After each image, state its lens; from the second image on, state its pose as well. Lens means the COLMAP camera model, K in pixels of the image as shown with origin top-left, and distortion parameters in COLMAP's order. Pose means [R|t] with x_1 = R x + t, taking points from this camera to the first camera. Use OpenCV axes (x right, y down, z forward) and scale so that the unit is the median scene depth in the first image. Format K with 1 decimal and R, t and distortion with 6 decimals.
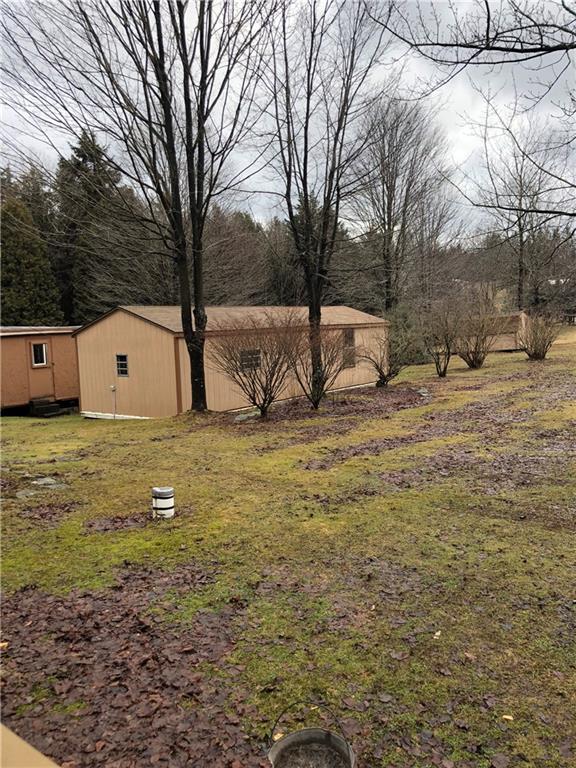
lens RADIAL K [[631.1, 0, 299.5], [0, 631.1, 383.4], [0, 0, 1]] dist [0.031878, -0.015160]
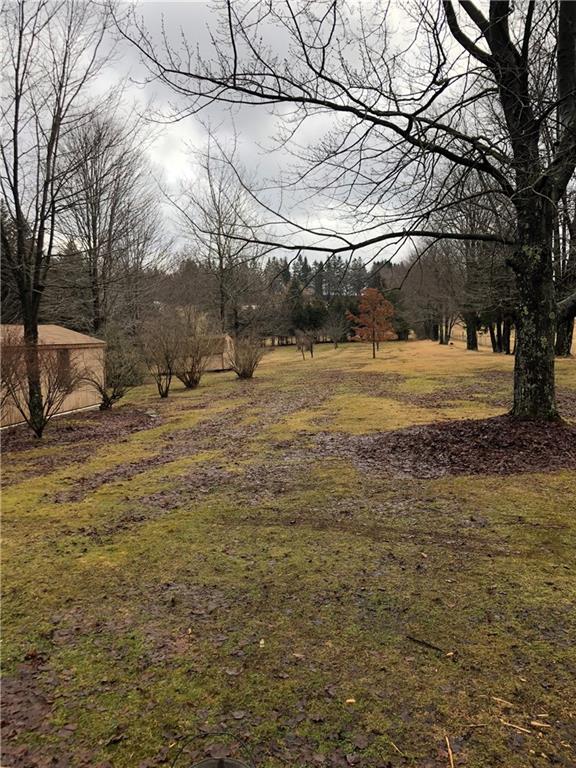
lens RADIAL K [[631.1, 0, 299.5], [0, 631.1, 383.4], [0, 0, 1]] dist [0.031878, -0.015160]
pose [[0.893166, -0.027385, 0.448892, -0.057479], [0.042460, 0.998821, -0.023549, 0.000259], [-0.447718, 0.040093, 0.893276, 0.010807]]
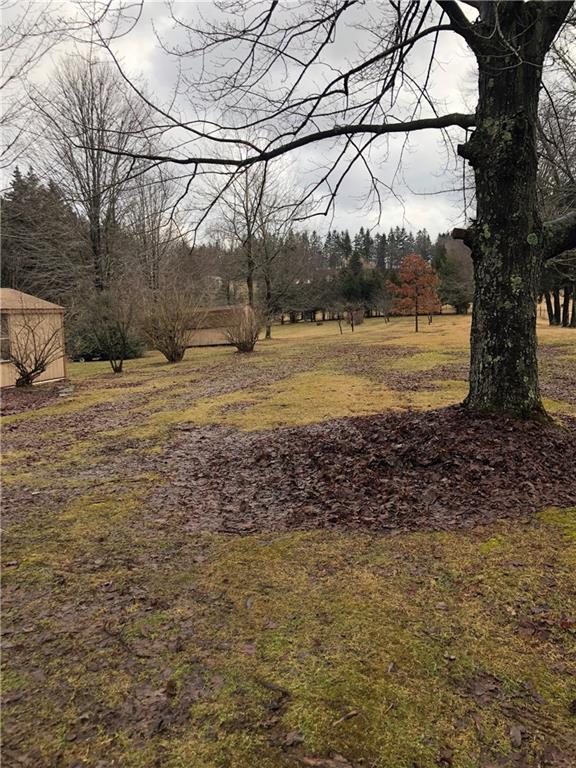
lens RADIAL K [[631.1, 0, 299.5], [0, 631.1, 383.4], [0, 0, 1]] dist [0.031878, -0.015160]
pose [[0.935066, -0.033555, 0.352883, 0.263499], [0.031951, 0.999436, 0.010370, 0.005719], [-0.353032, 0.001578, 0.935610, 0.205128]]
